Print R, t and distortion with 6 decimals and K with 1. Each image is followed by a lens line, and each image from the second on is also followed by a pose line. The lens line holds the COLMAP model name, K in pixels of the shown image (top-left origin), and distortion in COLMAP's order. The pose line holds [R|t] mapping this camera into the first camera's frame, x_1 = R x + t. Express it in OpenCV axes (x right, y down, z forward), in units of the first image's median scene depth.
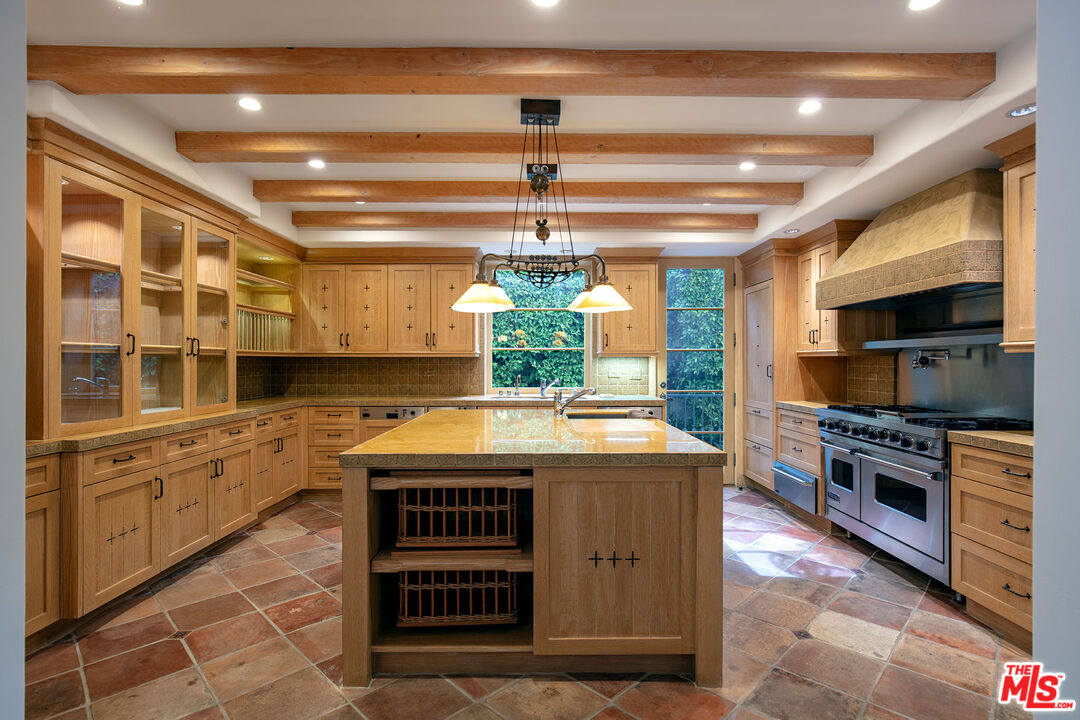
lens RADIAL K [[523.4, 0, 544.7], [0, 523.4, 360.8], [0, 0, 1]] dist [-0.013229, 0.001388]
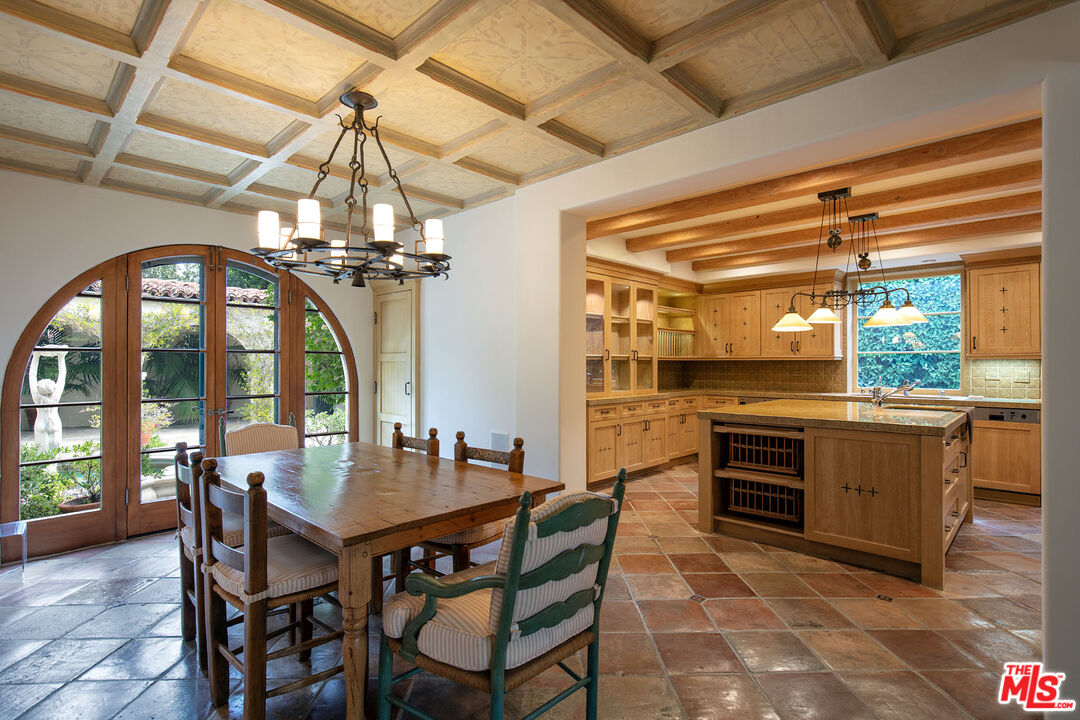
lens RADIAL K [[523.4, 0, 541.9], [0, 523.4, 362.2], [0, 0, 1]] dist [-0.013229, 0.001388]
pose [[0.714397, -0.001799, -0.699738, 0.366908], [0.000352, 0.999997, -0.002212, 0.000179], [0.699741, 0.001334, 0.714396, -0.525316]]
